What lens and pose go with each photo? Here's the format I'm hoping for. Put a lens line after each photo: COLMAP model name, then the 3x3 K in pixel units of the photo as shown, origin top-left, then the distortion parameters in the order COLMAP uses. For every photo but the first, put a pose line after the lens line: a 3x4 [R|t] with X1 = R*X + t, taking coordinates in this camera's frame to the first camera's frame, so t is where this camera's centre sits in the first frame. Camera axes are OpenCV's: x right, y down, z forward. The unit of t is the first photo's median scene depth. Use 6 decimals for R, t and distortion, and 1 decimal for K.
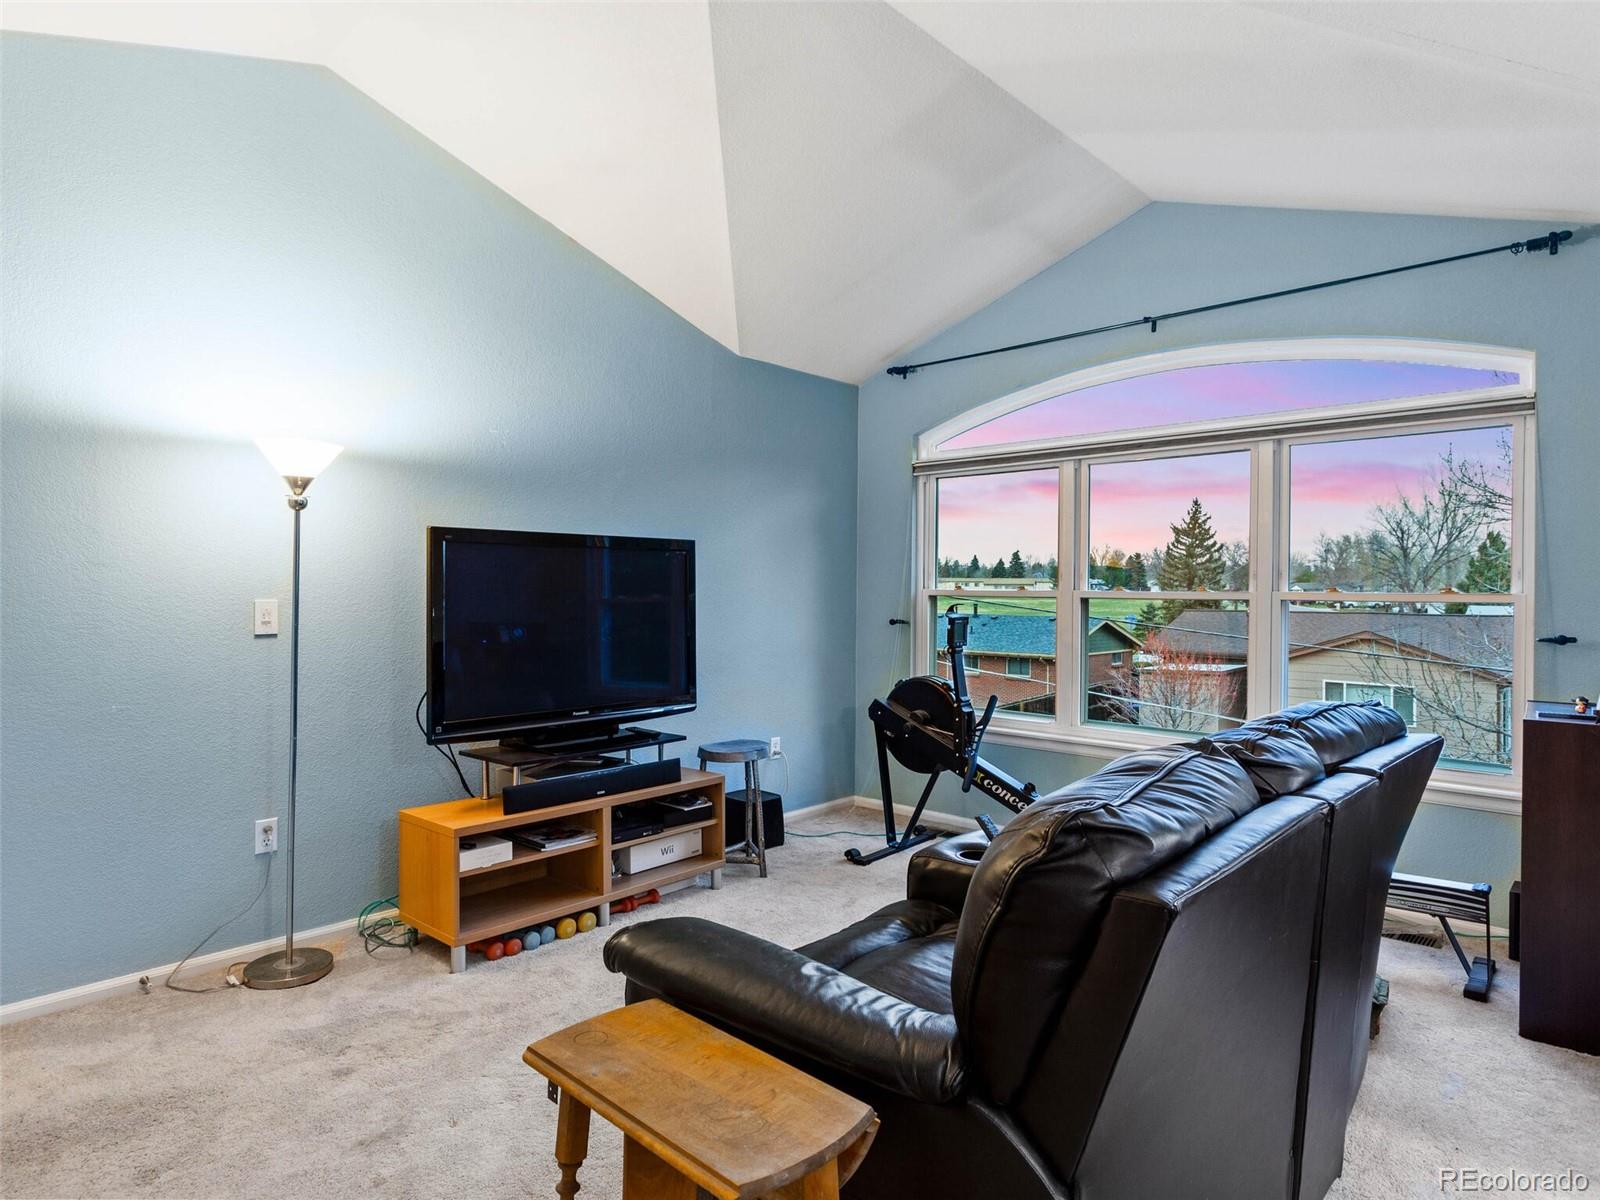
lens RADIAL K [[913.8, 0, 796.9], [0, 913.8, 598.6], [0, 0, 1]] dist [-0.011462, 0.007509]
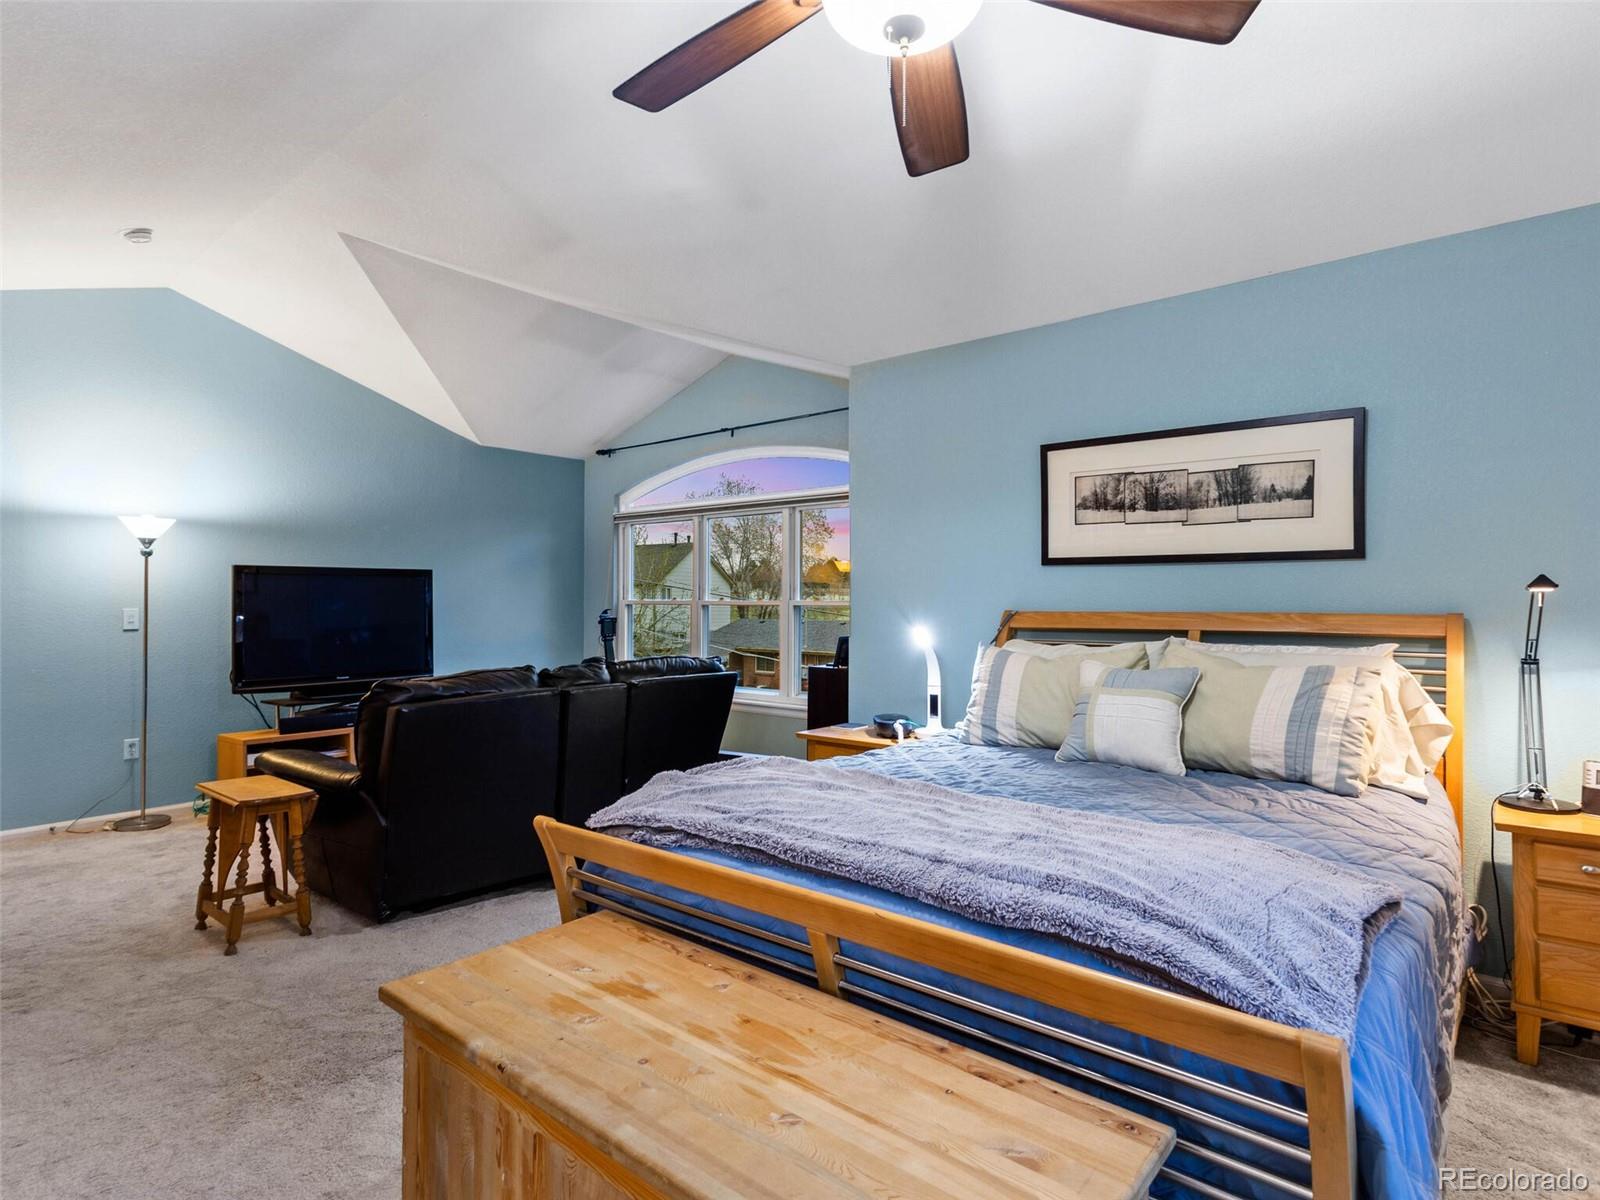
lens RADIAL K [[857.2, 0, 810.1], [0, 857.2, 604.6], [0, 0, 1]] dist [-0.002621, 0.004264]
pose [[0.998320, -0.005413, 0.057691, 0.557309], [0.005414, 0.999985, 0.000148, 0.000026], [-0.057691, 0.000165, 0.998334, -0.630478]]
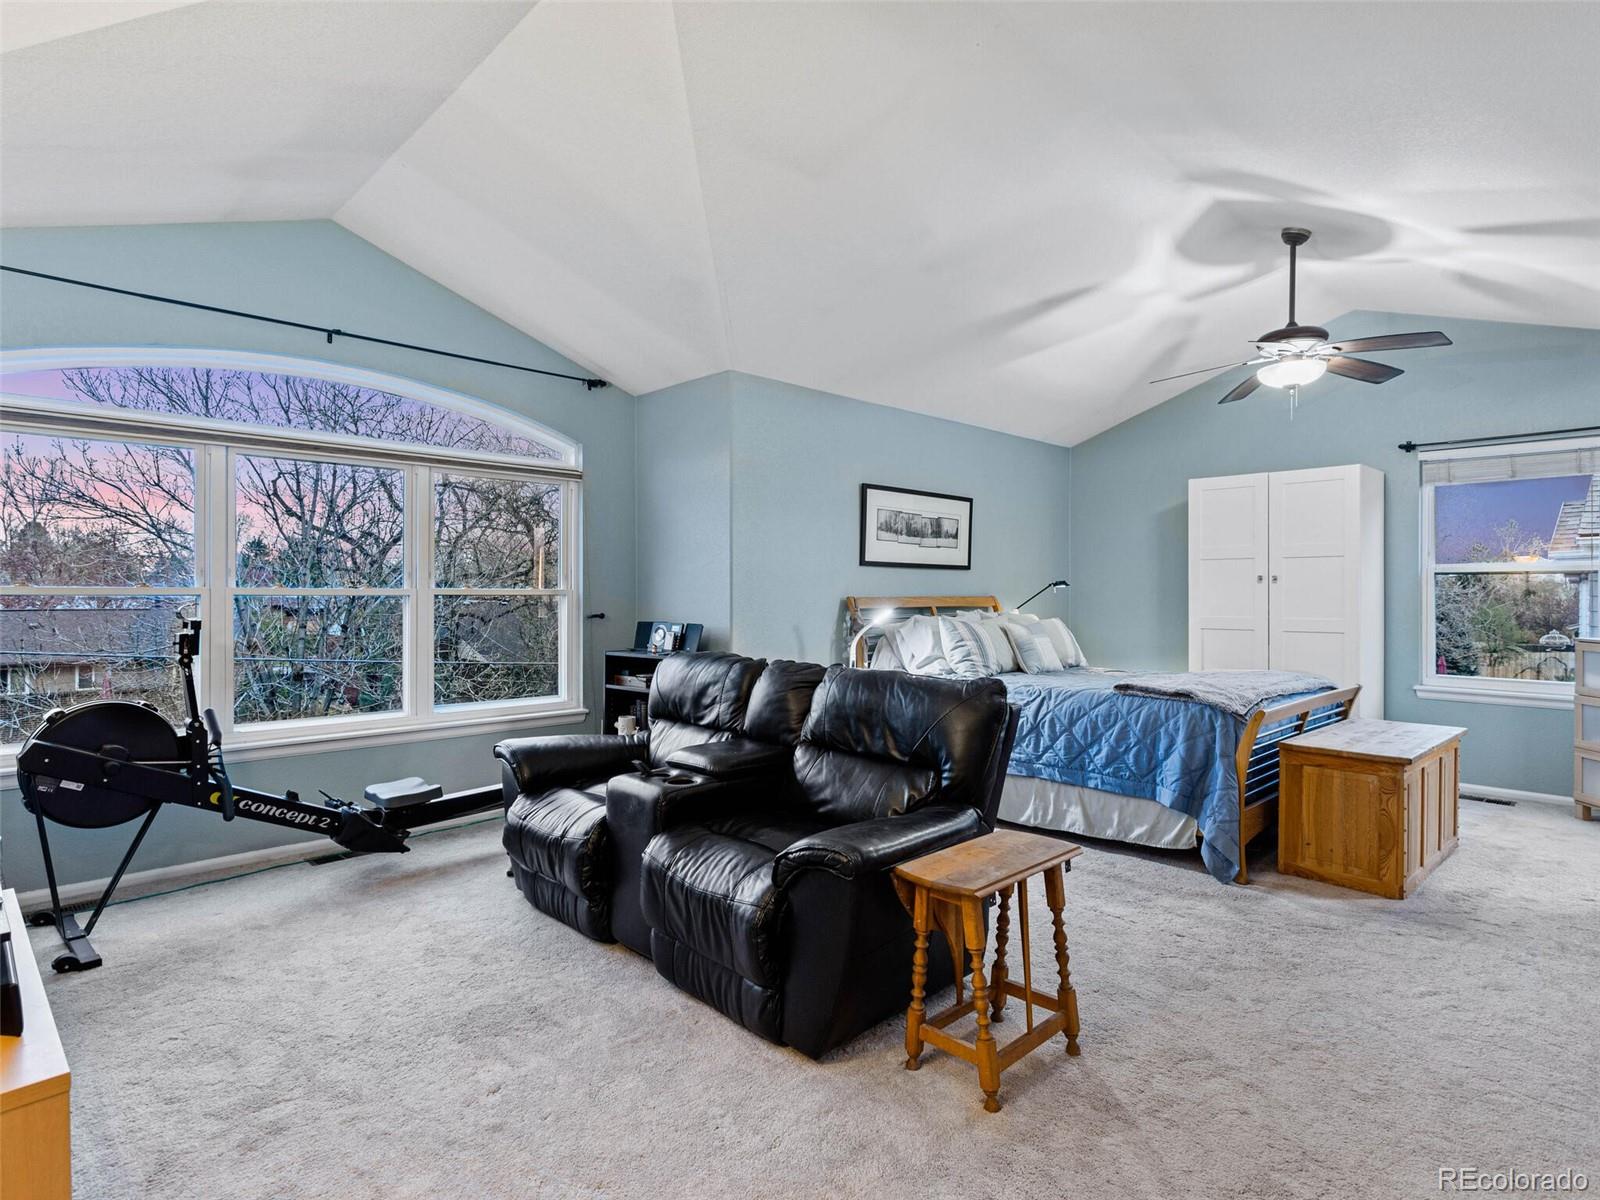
lens RADIAL K [[857.2, 0, 806.0], [0, 857.2, 591.7], [0, 0, 1]] dist [-0.002621, 0.004264]
pose [[0.045545, -0.004903, 0.998950, -0.740271], [0.004665, 0.999978, 0.004695, -0.007075], [-0.998951, 0.004446, 0.045567, 0.516330]]
